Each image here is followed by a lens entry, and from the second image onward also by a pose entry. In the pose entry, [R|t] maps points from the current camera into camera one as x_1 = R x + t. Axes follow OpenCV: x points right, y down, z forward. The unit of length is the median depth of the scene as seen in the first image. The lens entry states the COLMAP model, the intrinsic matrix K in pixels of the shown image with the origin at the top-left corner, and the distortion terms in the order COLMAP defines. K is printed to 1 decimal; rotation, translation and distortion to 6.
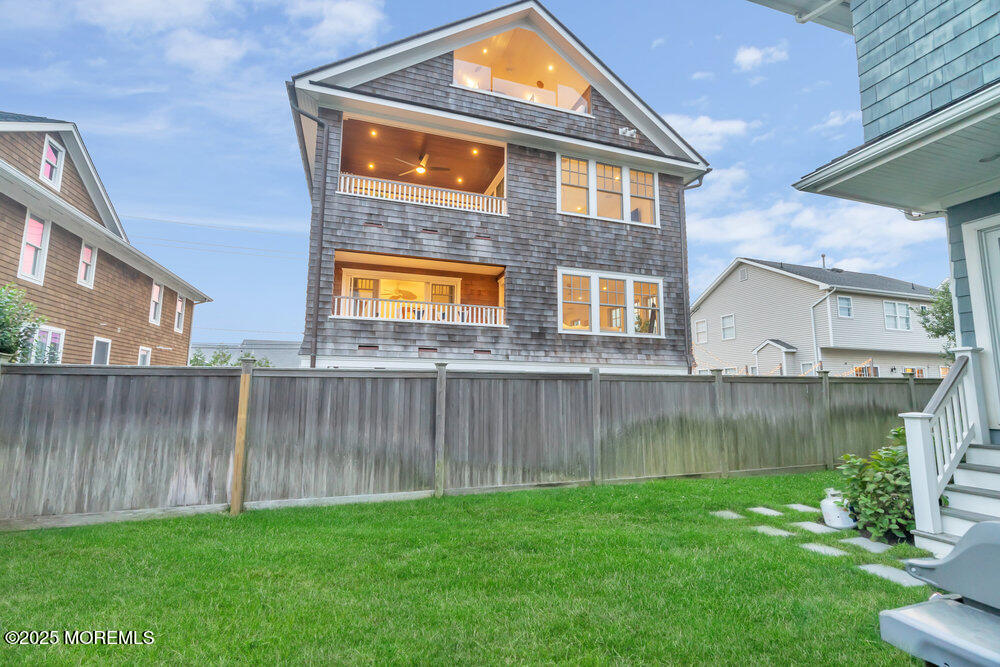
lens RADIAL K [[447.6, 0, 503.0], [0, 447.6, 336.8], [0, 0, 1]] dist [-0.000961, -0.000131]
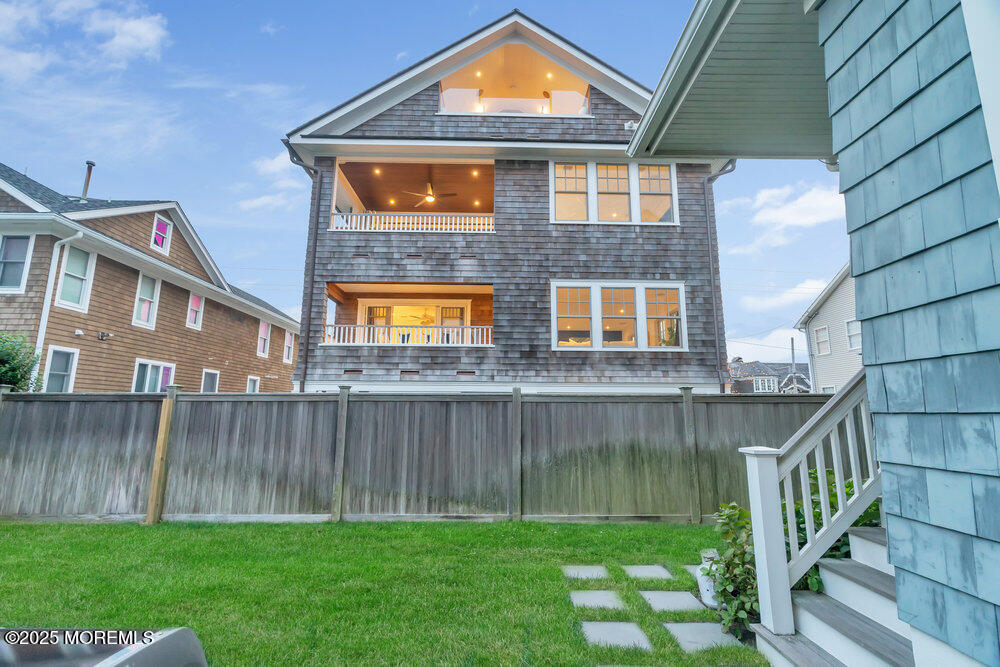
lens RADIAL K [[444.8, 0, 503.7], [0, 444.8, 337.1], [0, 0, 1]] dist [-0.001227, 0.000341]
pose [[0.954428, -0.050728, -0.294099, 0.322974], [0.036499, 0.997891, -0.053675, 0.010441], [0.296202, 0.040494, 0.954267, 0.097068]]
